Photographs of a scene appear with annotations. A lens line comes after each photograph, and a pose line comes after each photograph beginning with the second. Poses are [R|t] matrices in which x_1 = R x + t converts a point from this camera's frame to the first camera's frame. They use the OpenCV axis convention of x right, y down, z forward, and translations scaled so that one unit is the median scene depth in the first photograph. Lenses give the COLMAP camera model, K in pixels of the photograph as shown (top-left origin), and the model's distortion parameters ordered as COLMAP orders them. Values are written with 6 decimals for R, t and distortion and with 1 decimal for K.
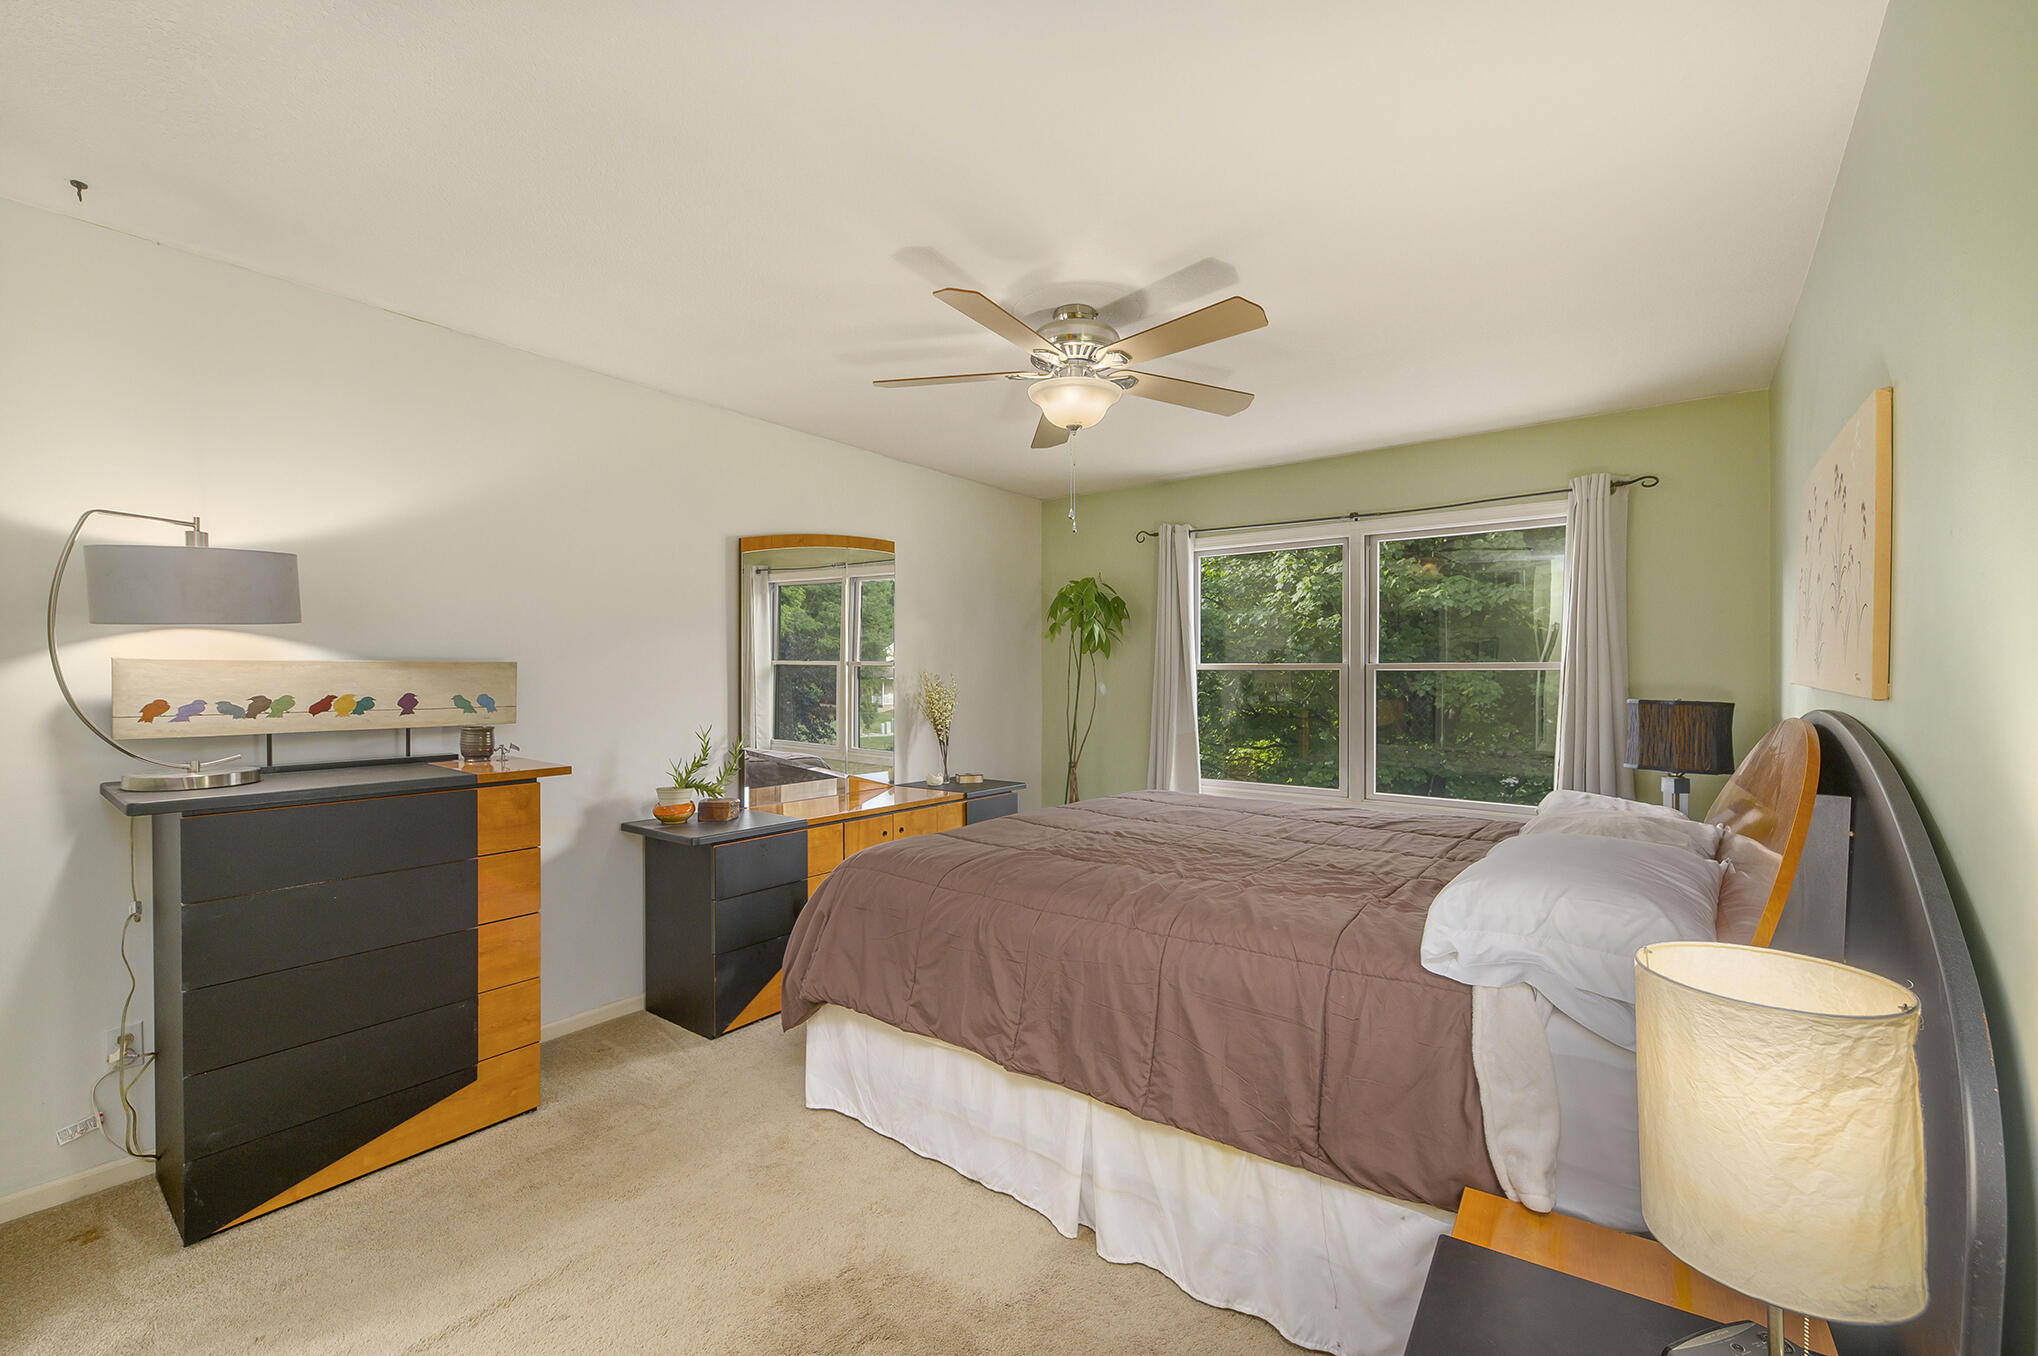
lens RADIAL K [[804.1, 0, 1019.0], [0, 804.1, 678.0], [0, 0, 1]] dist [-0.000756, -0.000036]
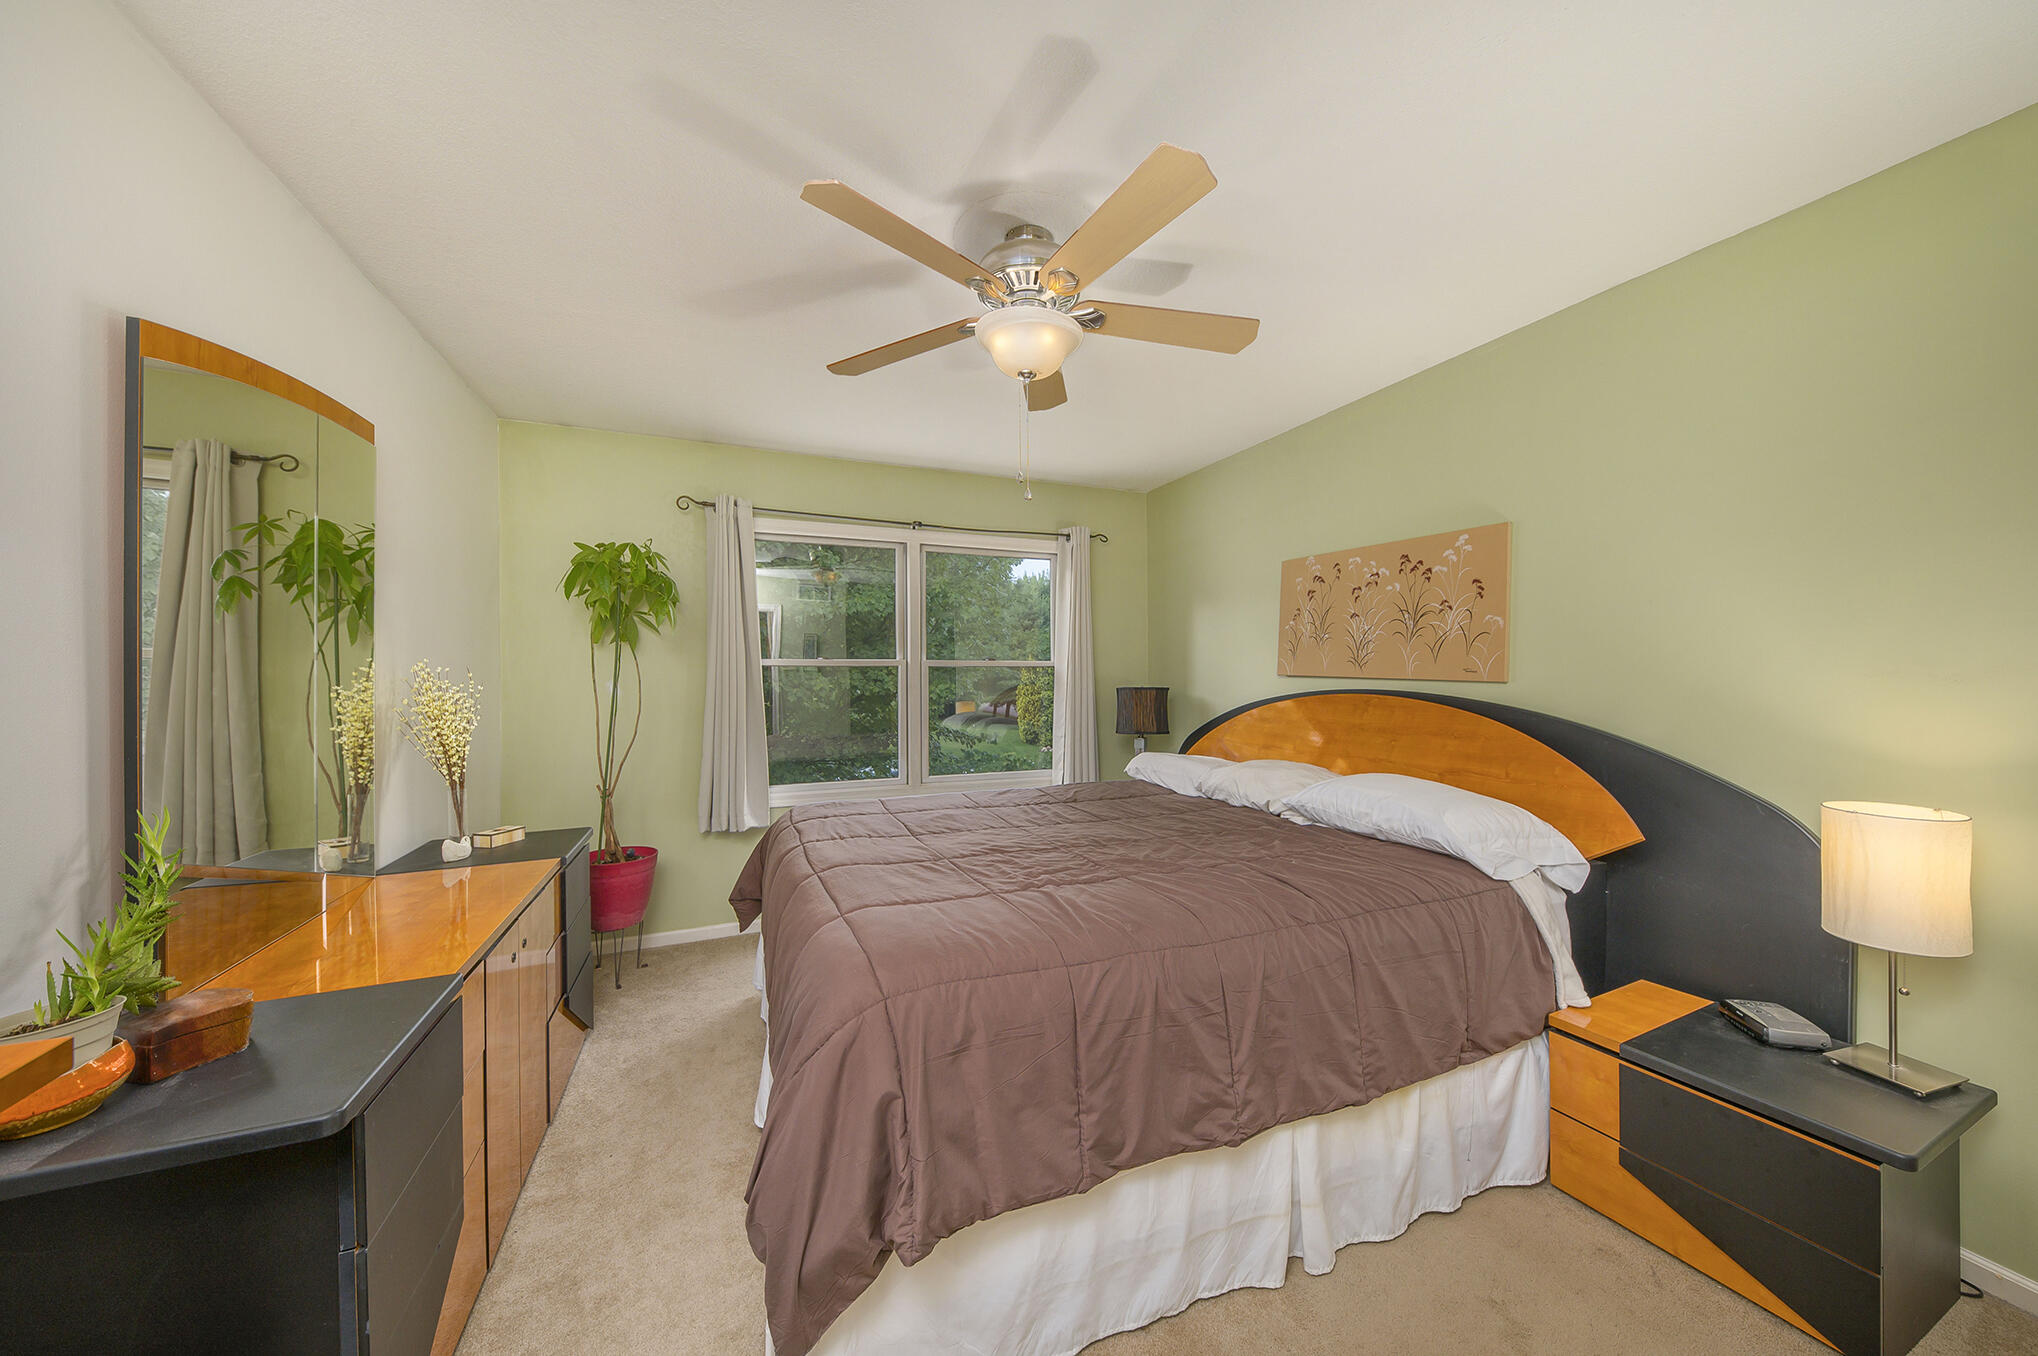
lens RADIAL K [[731.0, 0, 1019.0], [0, 731.0, 678.0], [0, 0, 1]] dist [0.000888, 0.000010]
pose [[0.518528, -0.010347, 0.854998, -0.738924], [0.007373, 0.999944, 0.007629, -0.001700], [-0.855029, 0.002347, 0.518575, 0.766871]]
